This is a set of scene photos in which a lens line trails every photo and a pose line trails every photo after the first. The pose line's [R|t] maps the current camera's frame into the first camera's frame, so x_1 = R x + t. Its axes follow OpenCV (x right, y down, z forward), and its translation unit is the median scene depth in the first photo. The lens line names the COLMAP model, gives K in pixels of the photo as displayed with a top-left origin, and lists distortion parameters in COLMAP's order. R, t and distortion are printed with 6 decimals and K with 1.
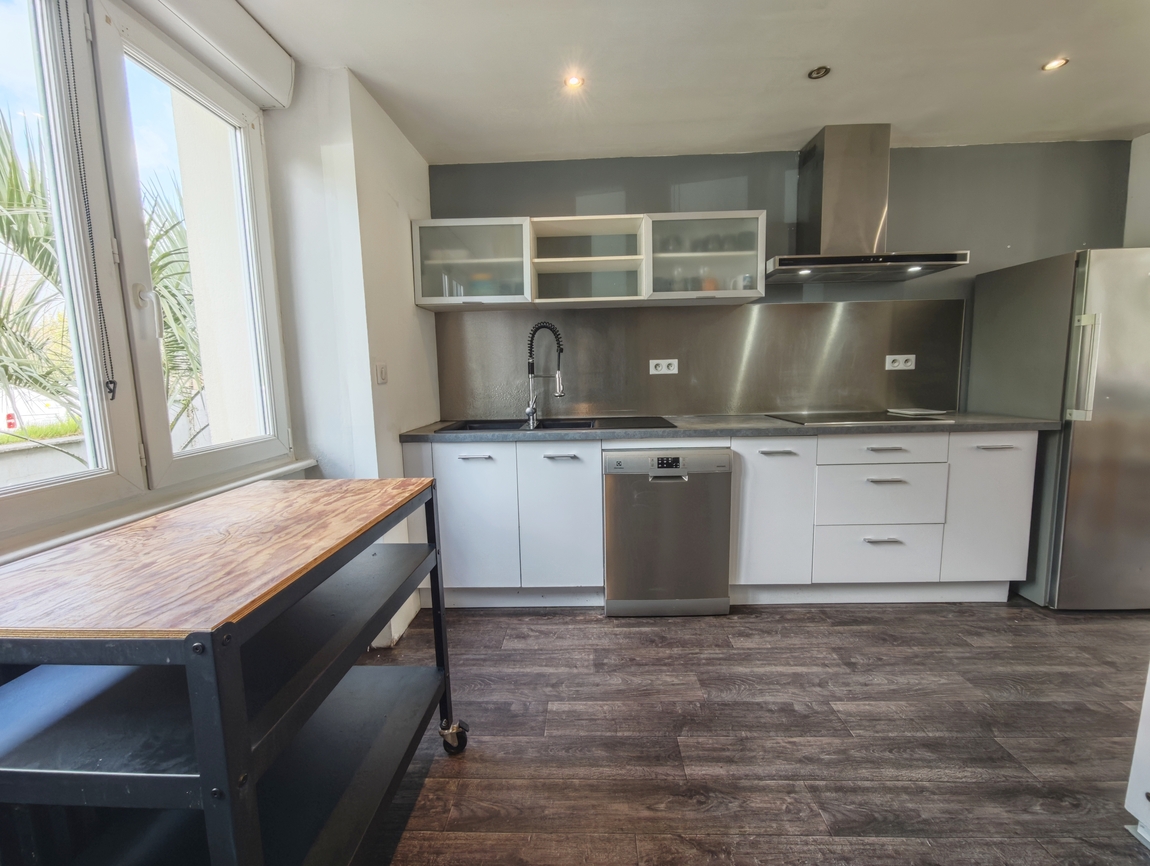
lens RADIAL K [[471.4, 0, 579.6], [0, 471.4, 428.1], [0, 0, 1]] dist [-0.003142, -0.001030]
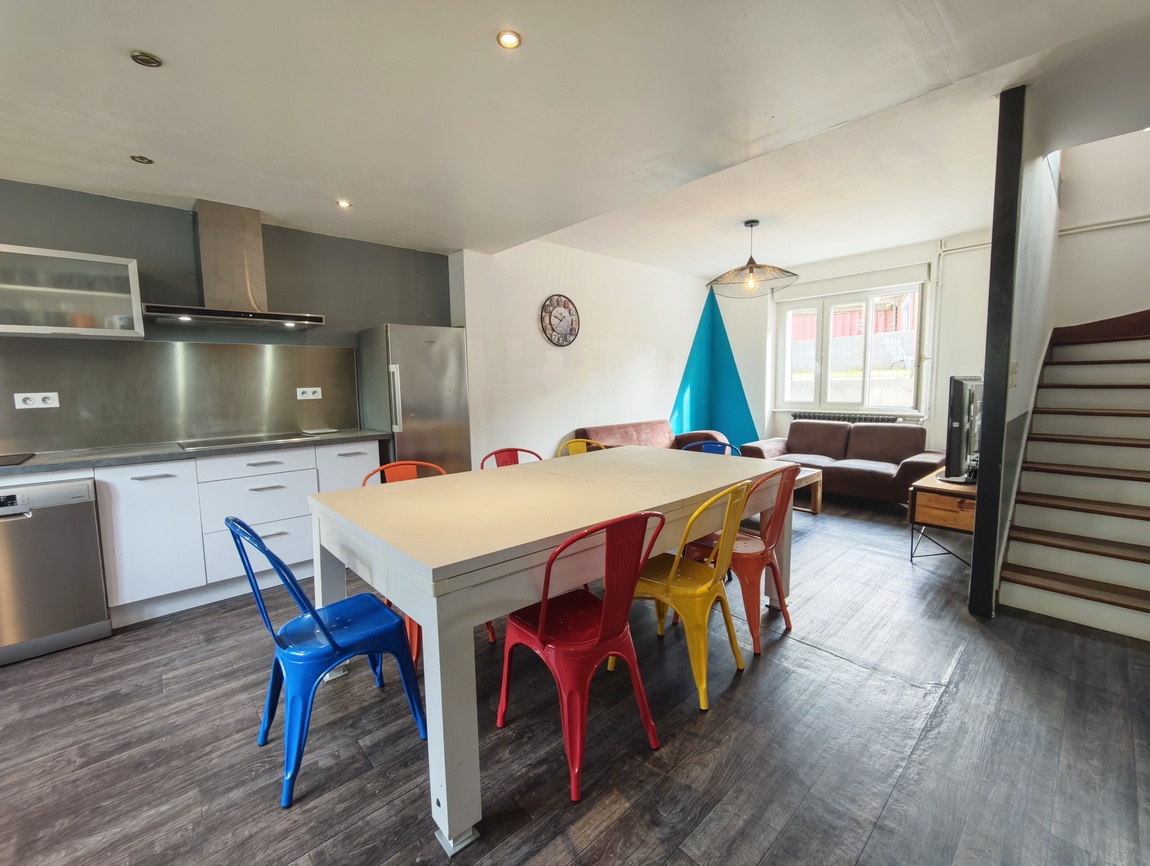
lens RADIAL K [[471.4, 0, 575.1], [0, 471.4, 428.1], [0, 0, 1]] dist [-0.003142, -0.001030]
pose [[0.728057, -0.060875, 0.682808, 0.393598], [0.088260, 0.996083, -0.005305, 0.030423], [-0.679811, 0.064127, 0.730579, -0.513731]]
